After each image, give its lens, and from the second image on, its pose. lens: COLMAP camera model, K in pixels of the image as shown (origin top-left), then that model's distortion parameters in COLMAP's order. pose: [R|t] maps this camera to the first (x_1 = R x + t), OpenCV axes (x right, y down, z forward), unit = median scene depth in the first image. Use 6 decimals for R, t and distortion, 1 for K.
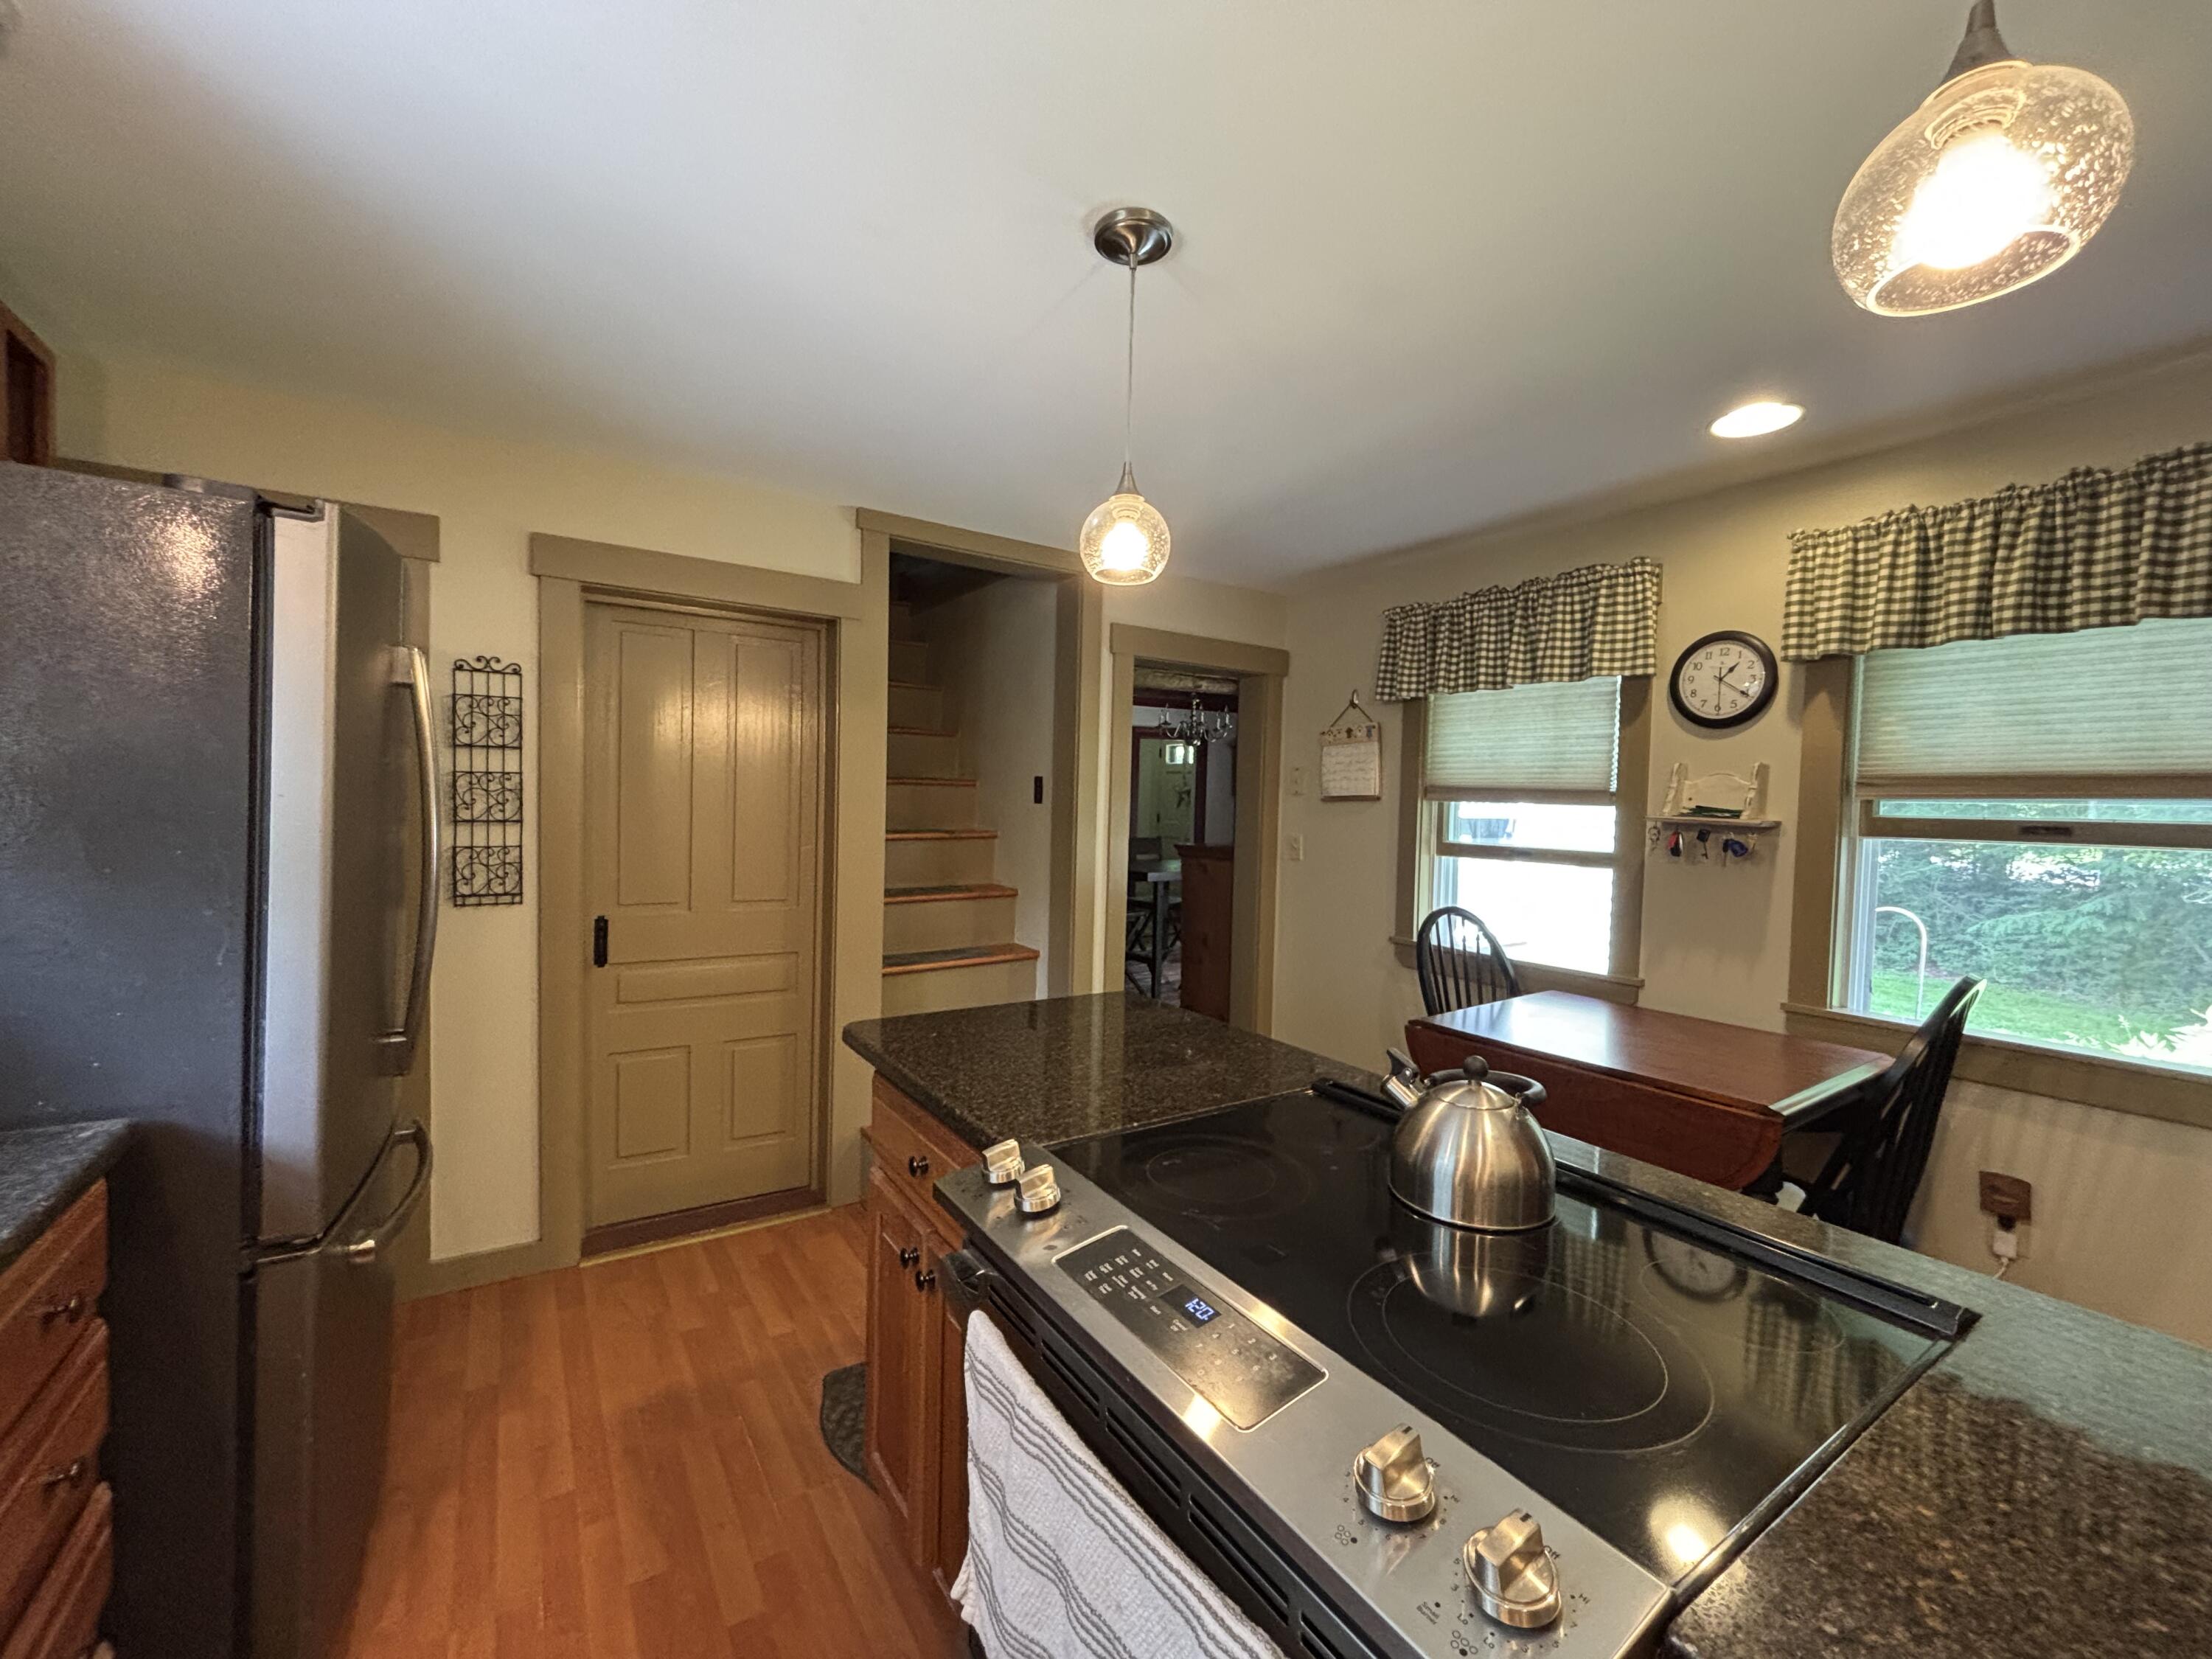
lens RADIAL K [[904.1, 0, 1104.5], [0, 904.1, 830.5], [0, 0, 1]] dist [0.002734, 0.001222]
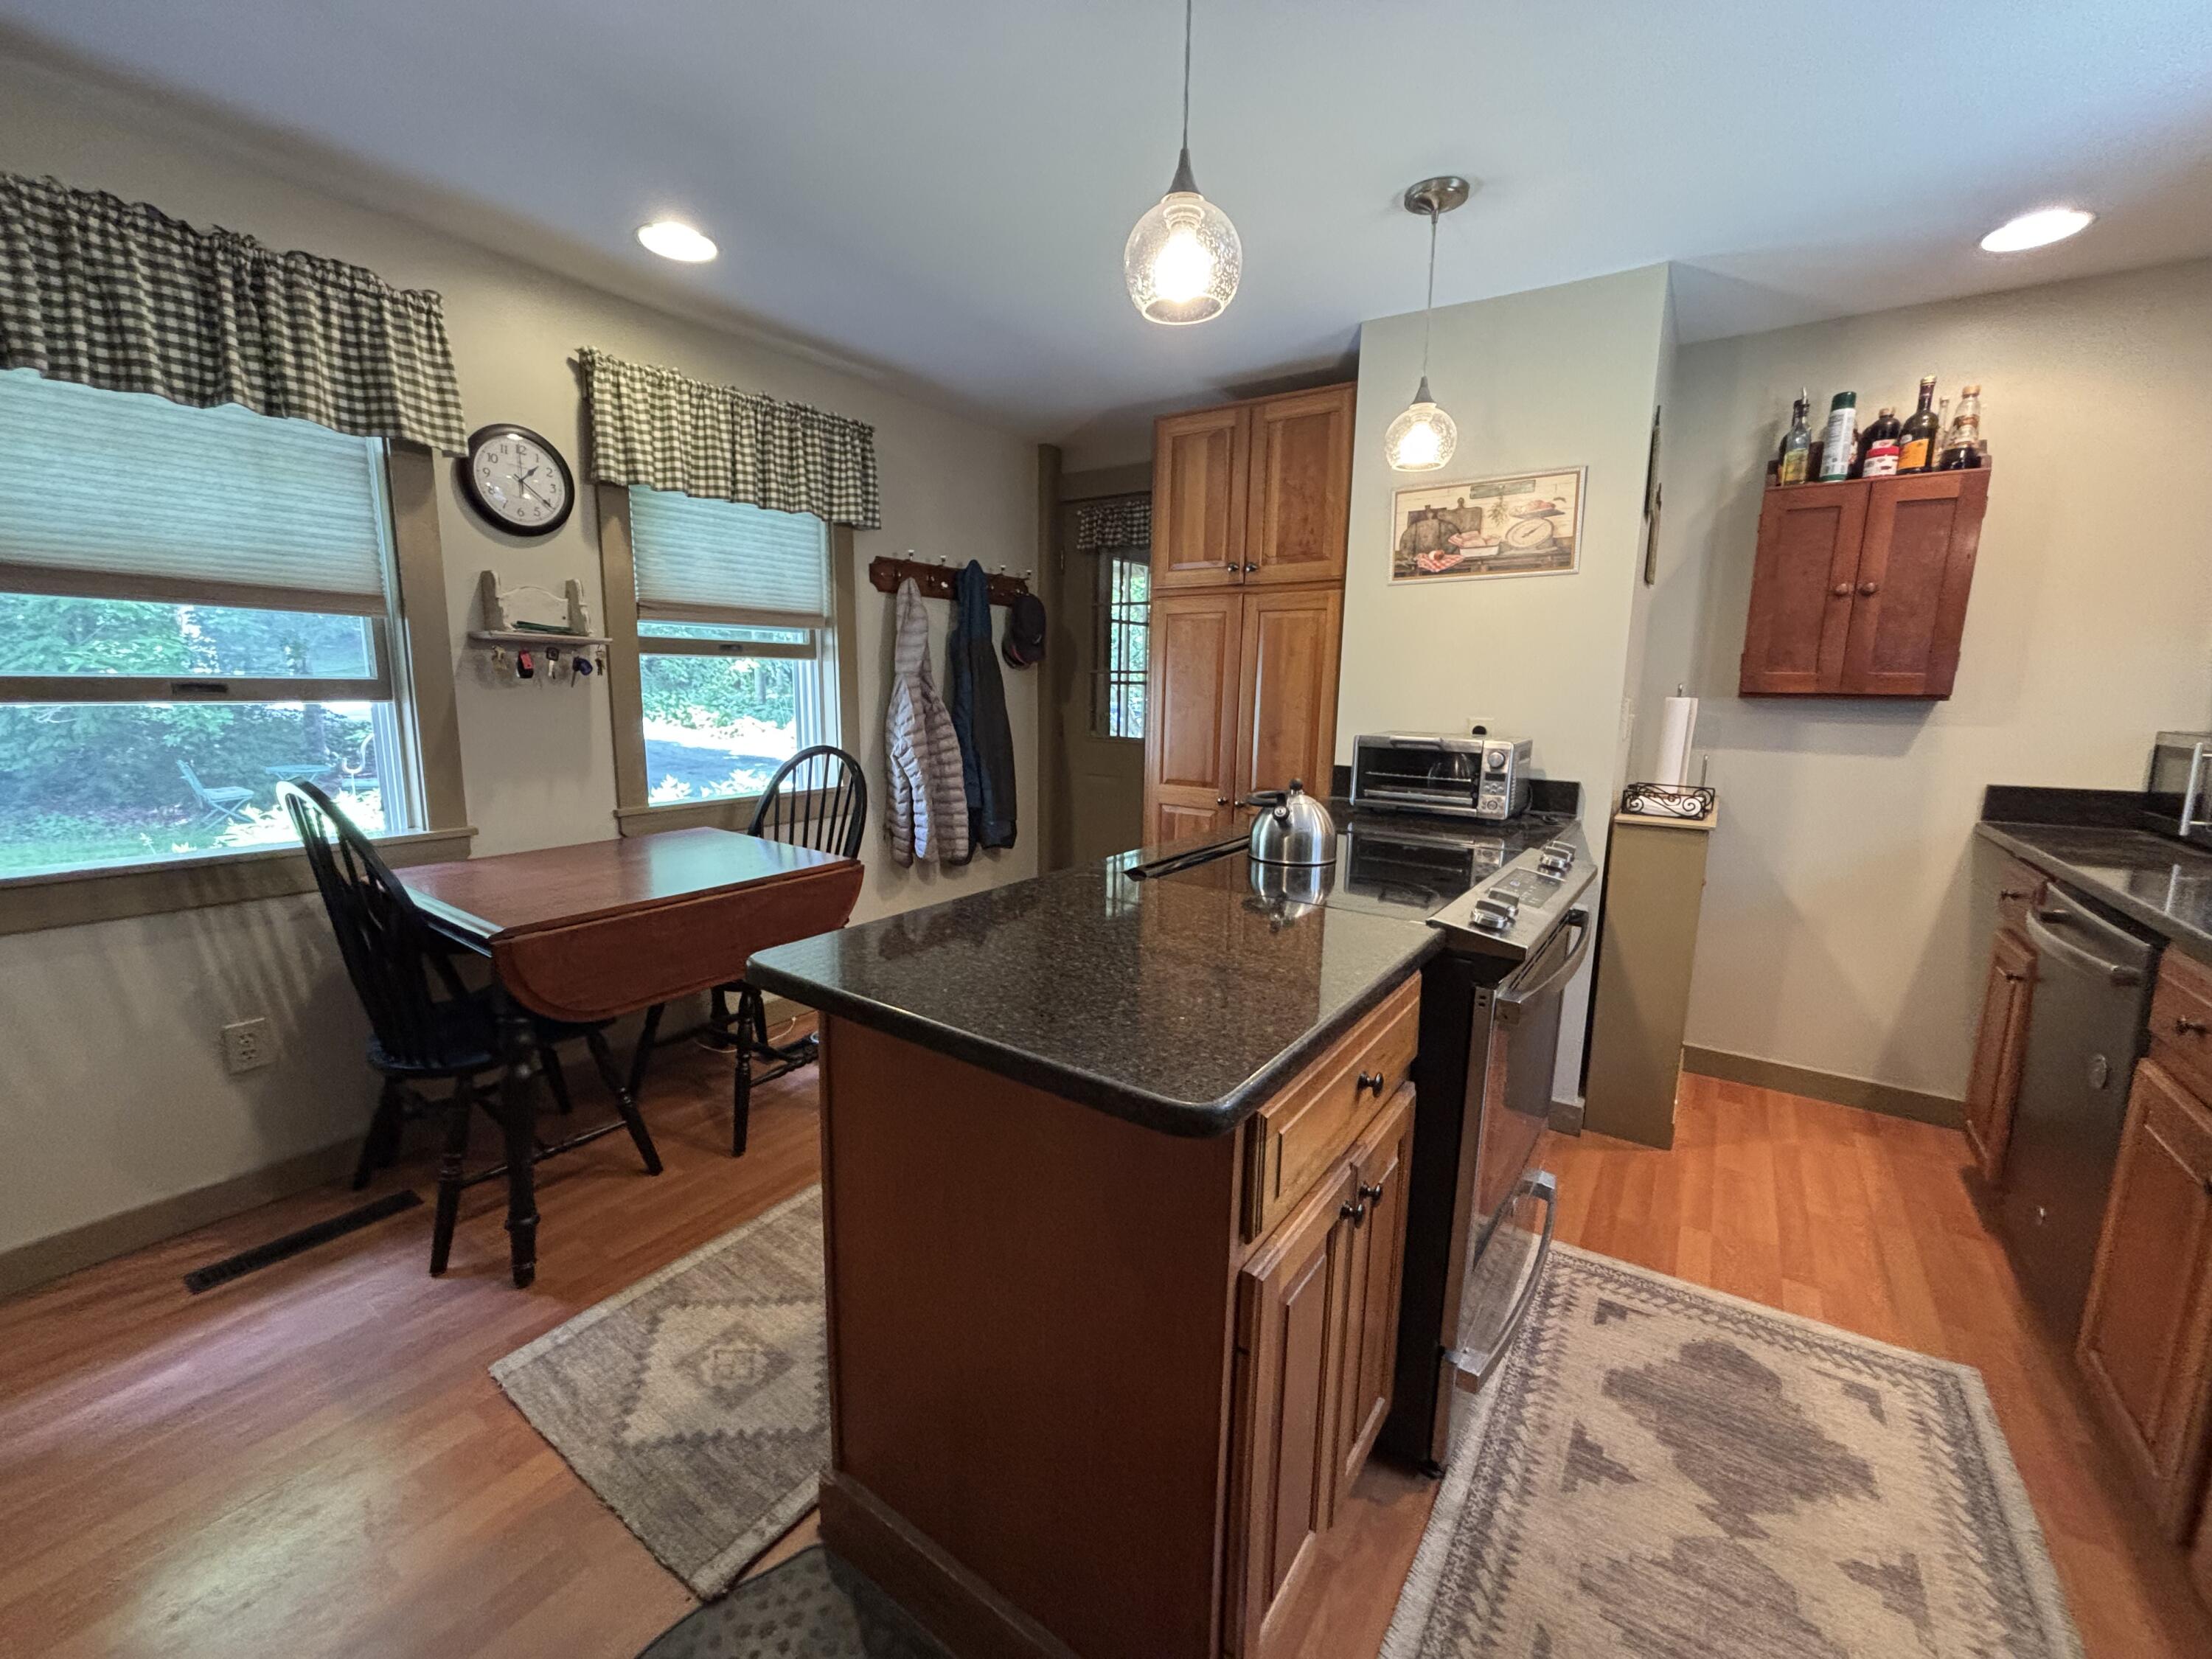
lens RADIAL K [[904.1, 0, 1108.3], [0, 904.1, 823.4], [0, 0, 1]] dist [0.002734, 0.001222]
pose [[-0.348972, -0.193798, 0.916876, -0.441491], [-0.008961, 0.979029, 0.203524, -0.020648], [-0.937090, 0.062809, -0.343390, 0.804723]]
